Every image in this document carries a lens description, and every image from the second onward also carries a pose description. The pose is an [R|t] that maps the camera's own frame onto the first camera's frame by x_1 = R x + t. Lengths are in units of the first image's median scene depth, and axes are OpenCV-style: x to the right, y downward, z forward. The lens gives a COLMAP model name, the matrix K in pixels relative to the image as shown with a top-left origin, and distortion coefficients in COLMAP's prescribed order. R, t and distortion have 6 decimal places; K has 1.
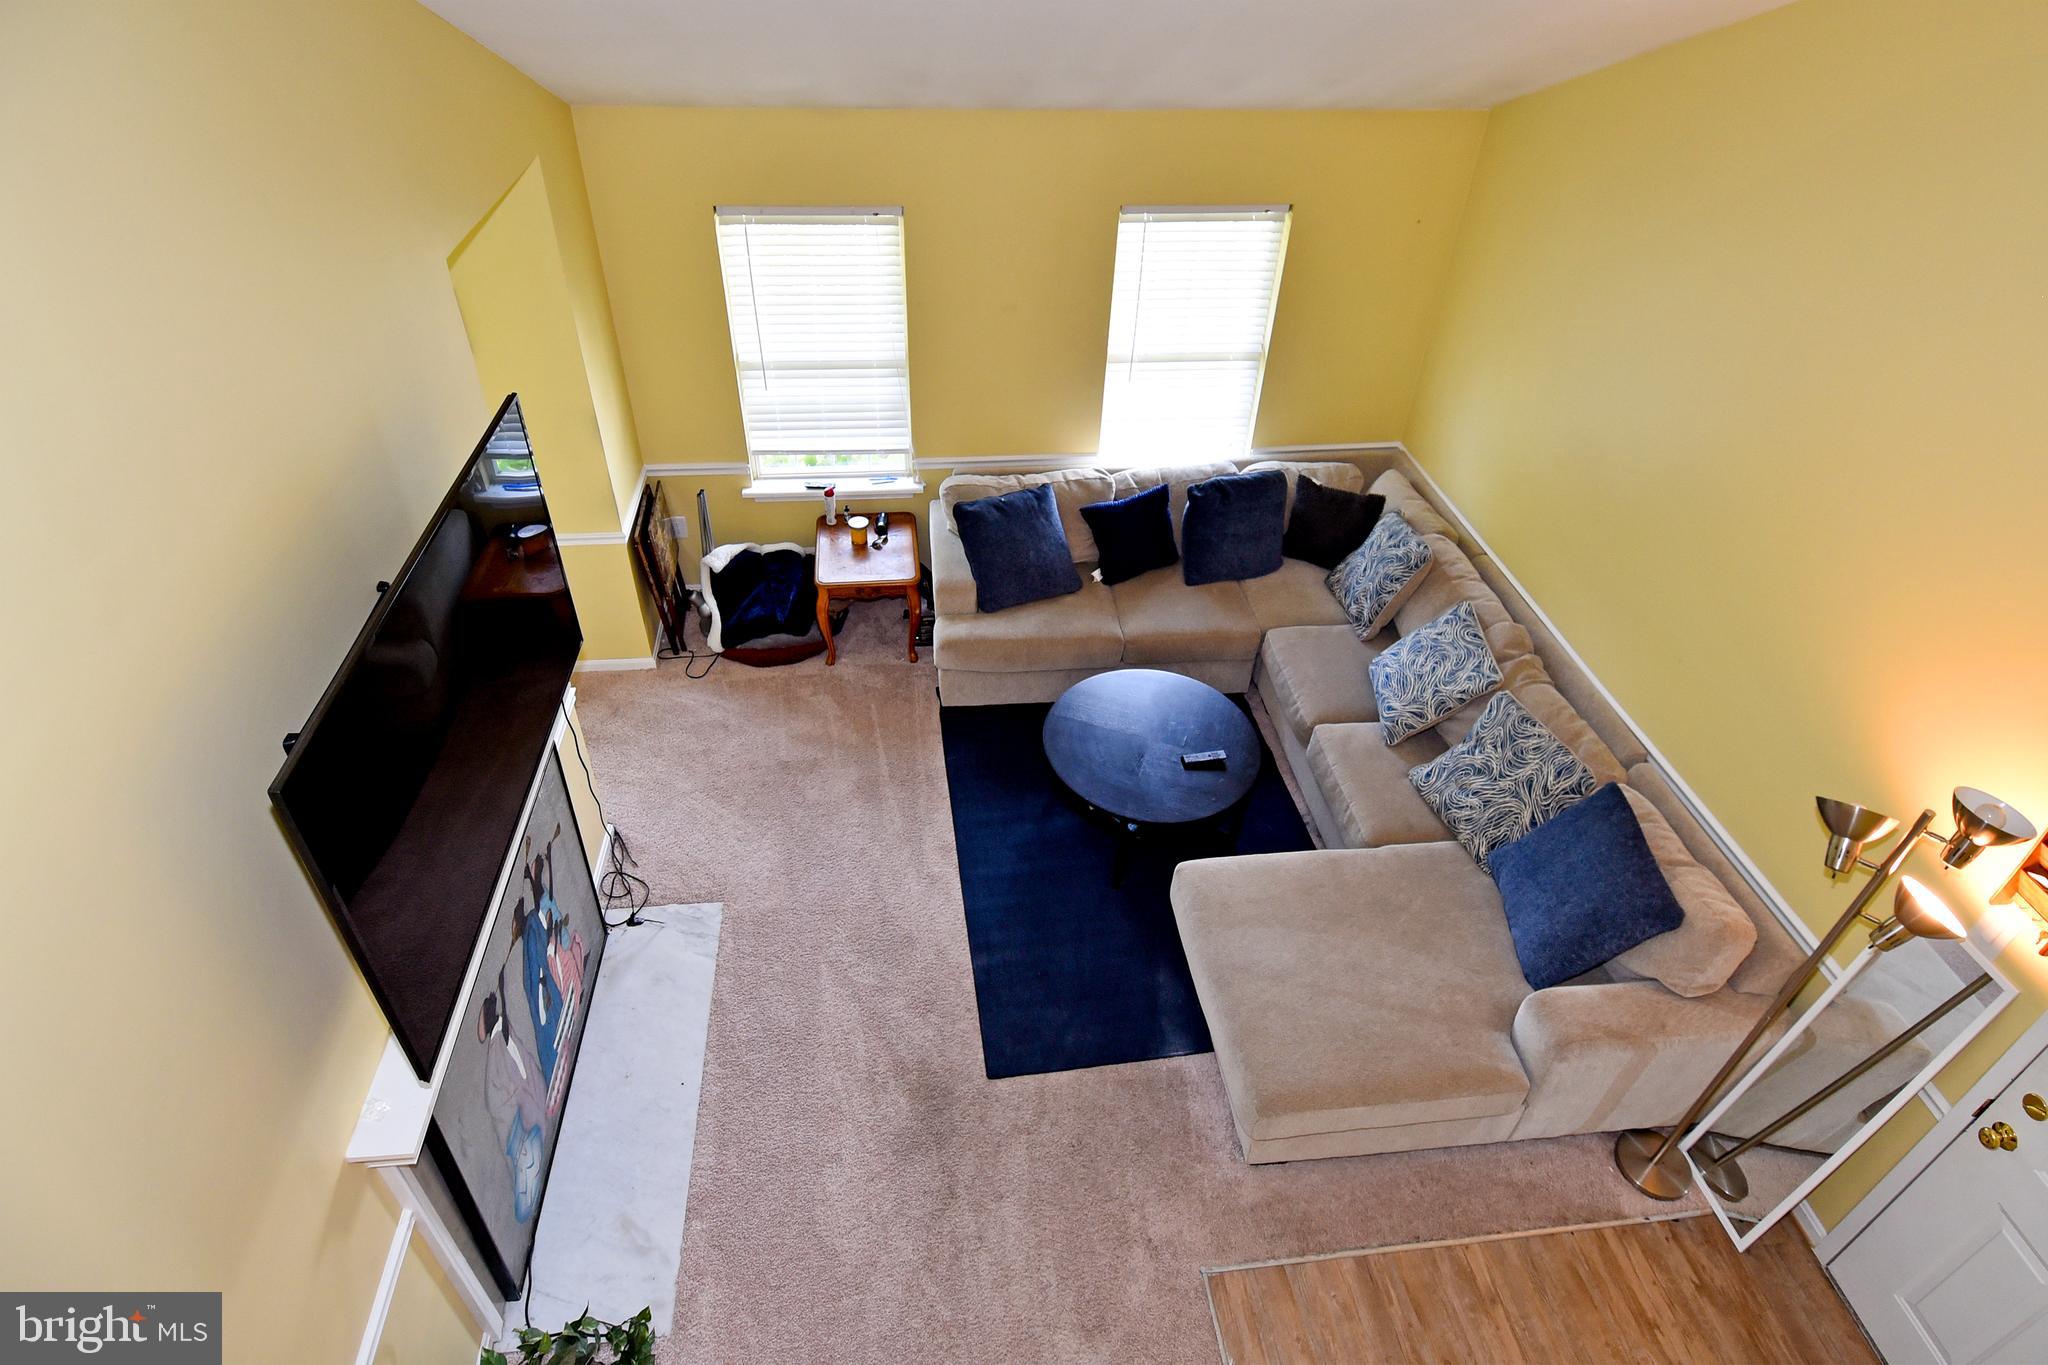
lens RADIAL K [[1116.2, 0, 1020.9], [0, 1116.2, 626.5], [0, 0, 1]] dist [0.067327, -0.049211]
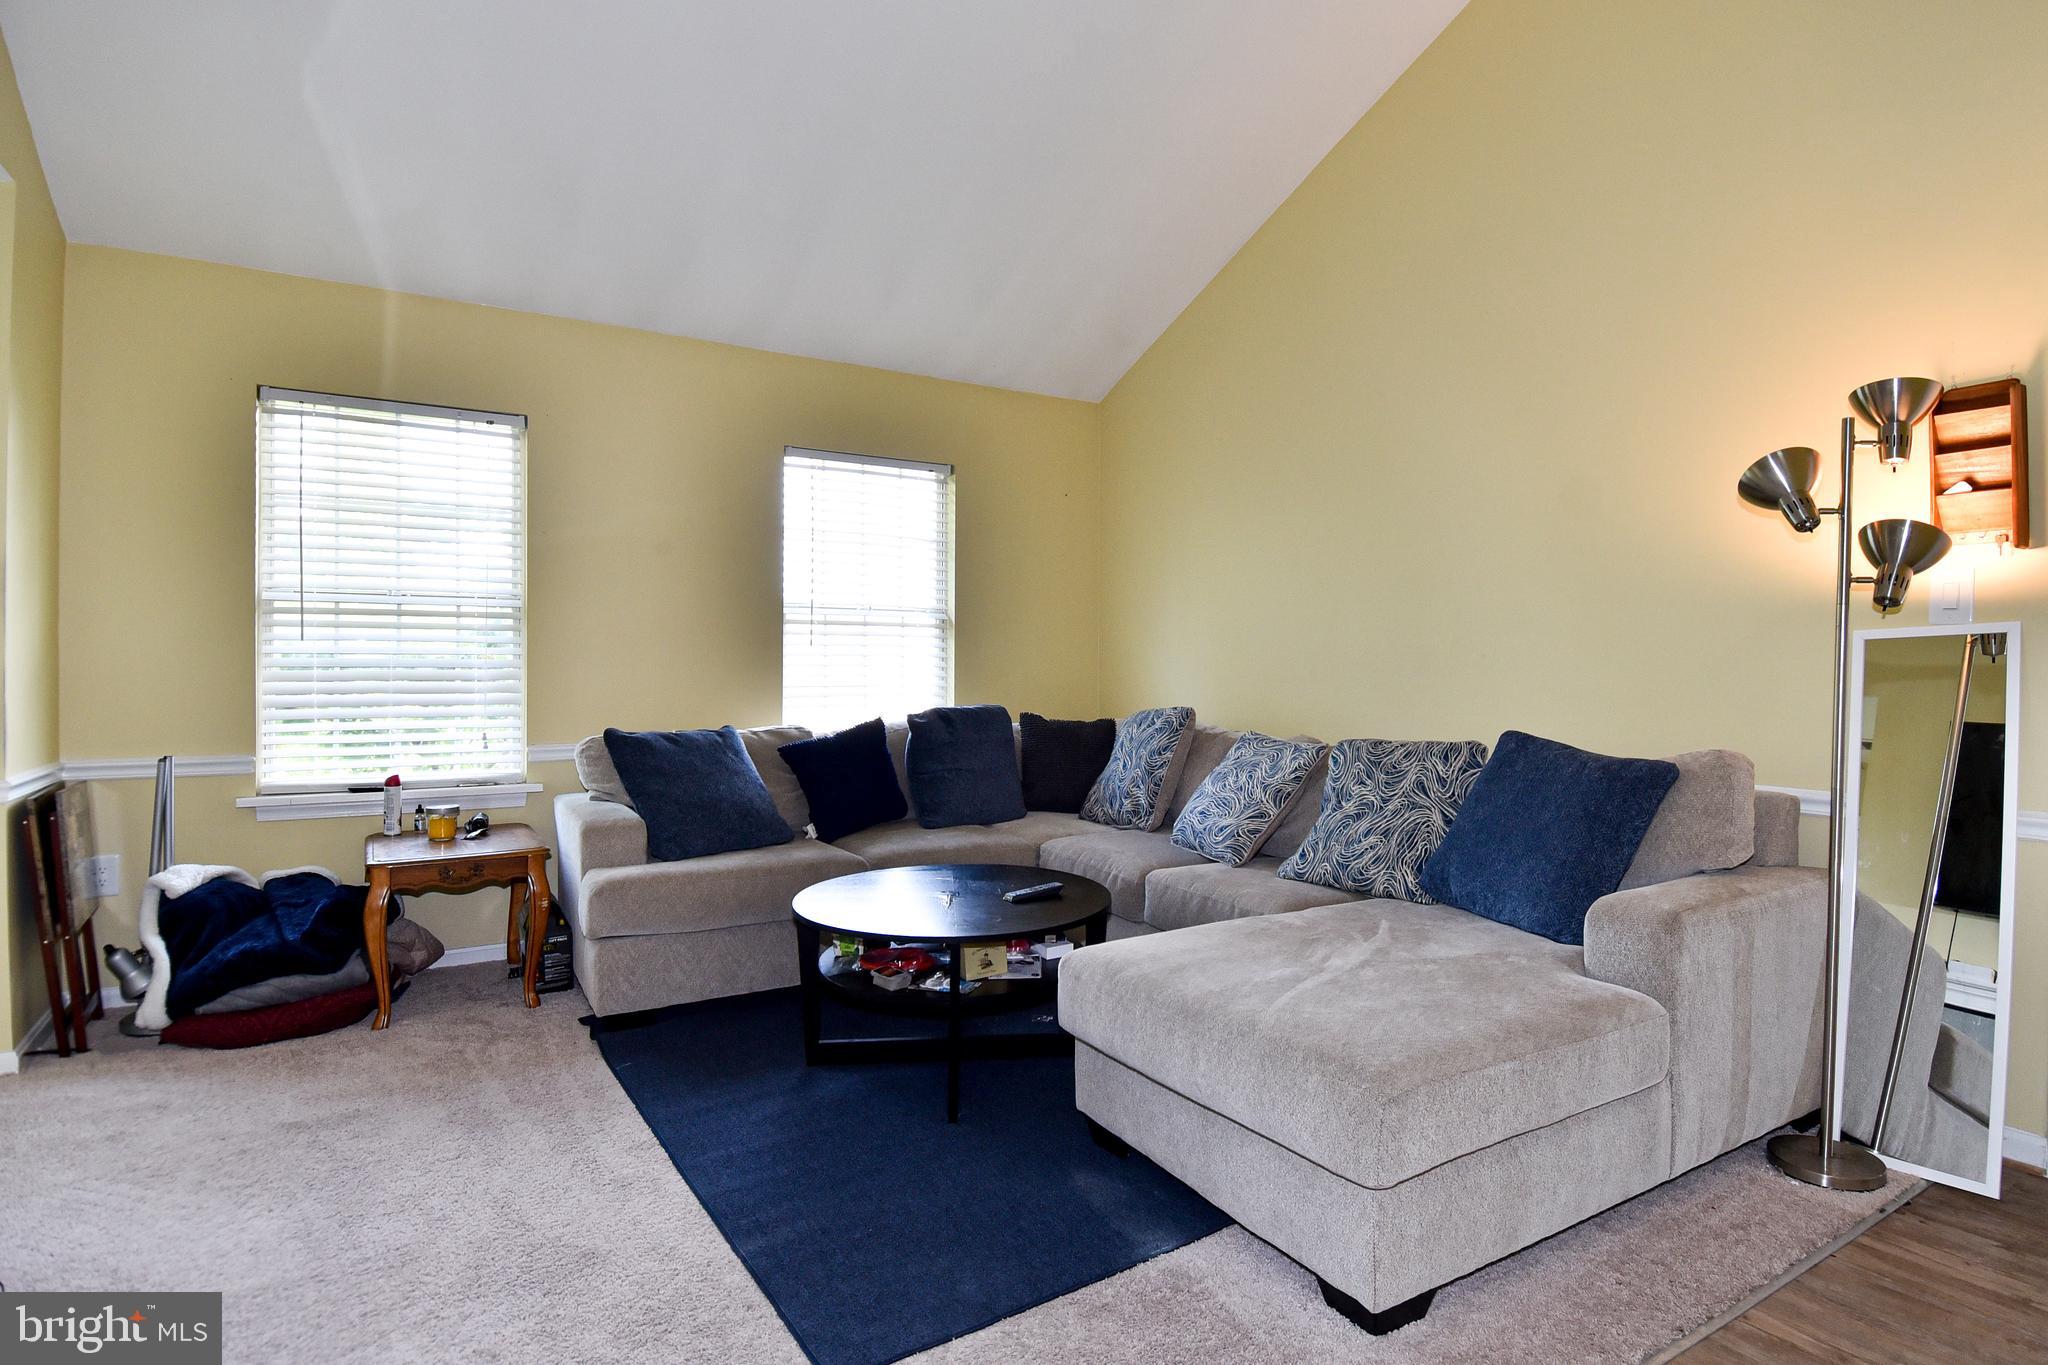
lens RADIAL K [[1087.2, 0, 1082.6], [0, 1087.2, 651.1], [0, 0, 1]] dist [0.063158, -0.057500]
pose [[0.898046, -0.026185, 0.439122, -0.092938], [0.283054, 0.798530, -0.531254, 0.317581], [-0.336741, 0.601386, 0.724528, 0.339342]]
